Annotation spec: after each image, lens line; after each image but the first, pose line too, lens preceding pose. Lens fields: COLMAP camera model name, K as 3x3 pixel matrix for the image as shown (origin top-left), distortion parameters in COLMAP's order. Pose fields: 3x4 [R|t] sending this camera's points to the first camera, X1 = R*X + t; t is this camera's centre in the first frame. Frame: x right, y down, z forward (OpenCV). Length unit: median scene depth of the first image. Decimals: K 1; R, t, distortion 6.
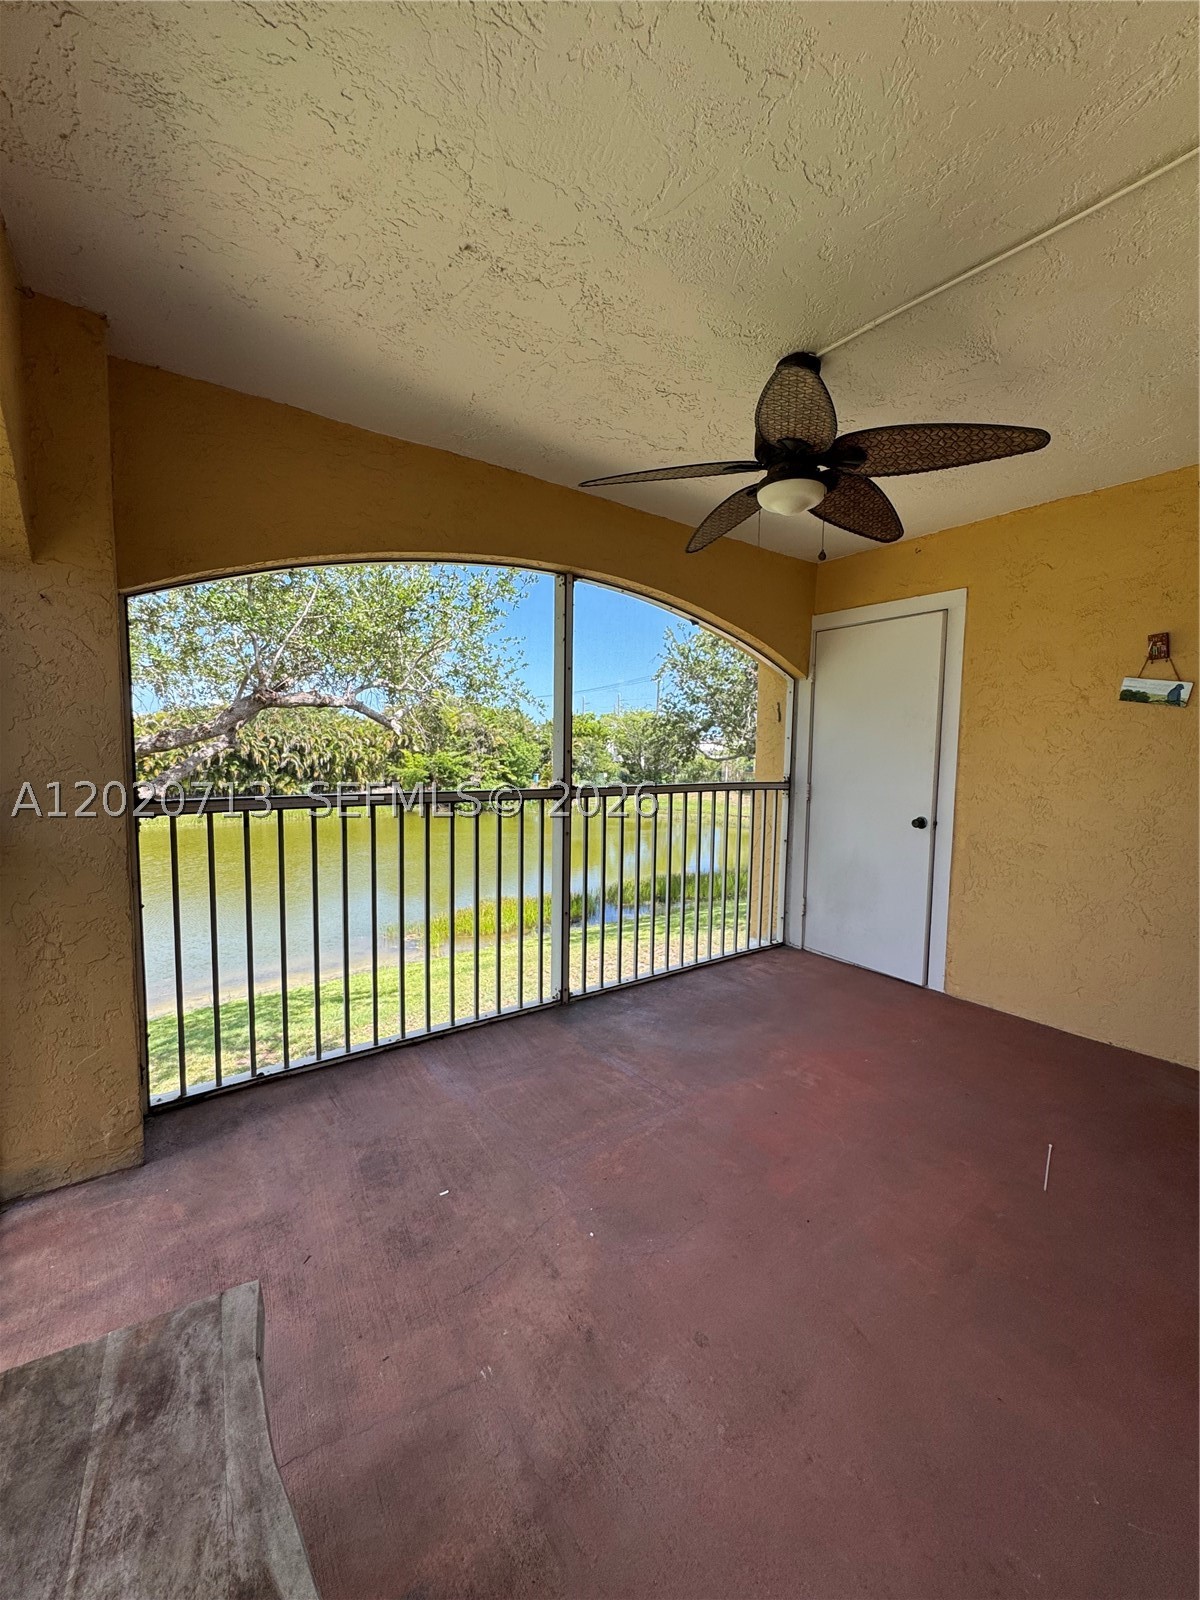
lens RADIAL K [[642.6, 0, 601.4], [0, 642.6, 798.6], [0, 0, 1]] dist [-0.003251, 0.000614]
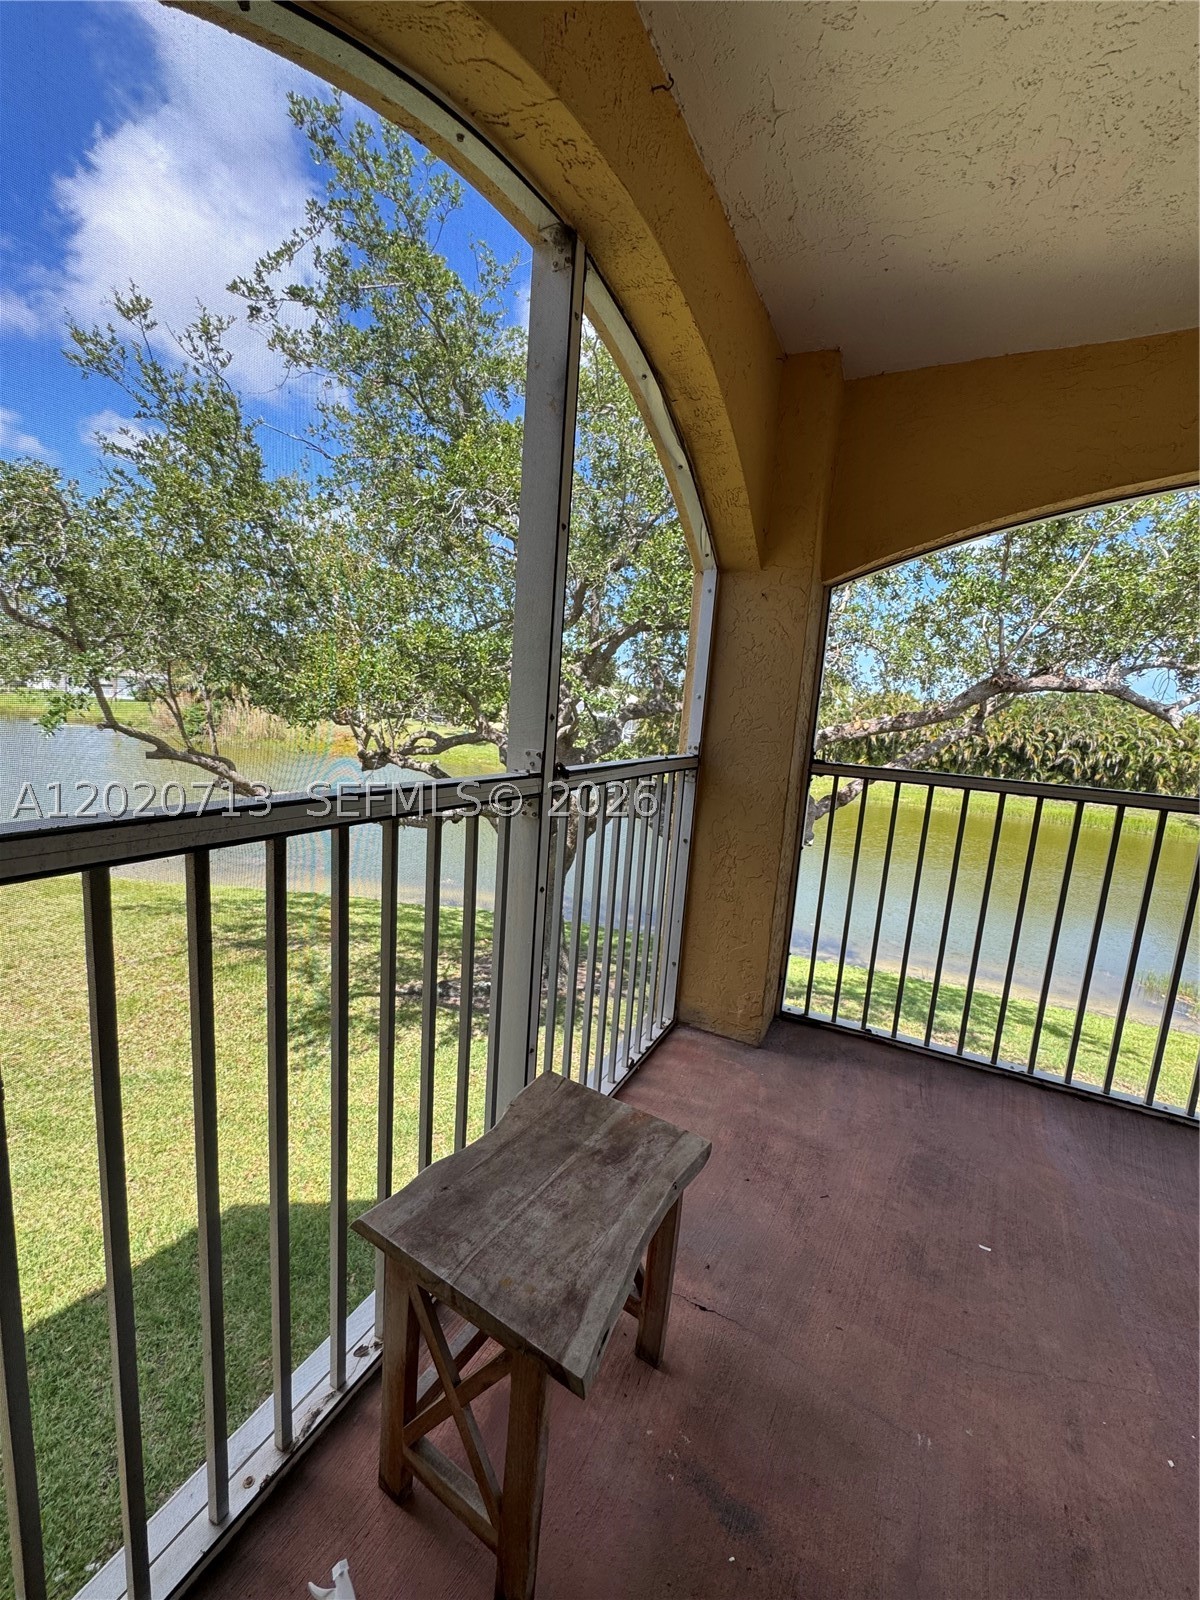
lens RADIAL K [[642.6, 0, 601.4], [0, 642.6, 798.6], [0, 0, 1]] dist [-0.003251, 0.000614]
pose [[0.460852, 0.146336, -0.875329, 0.141183], [-0.135180, 0.986378, 0.093730, 0.013696], [0.877122, 0.075131, 0.474356, 0.086203]]
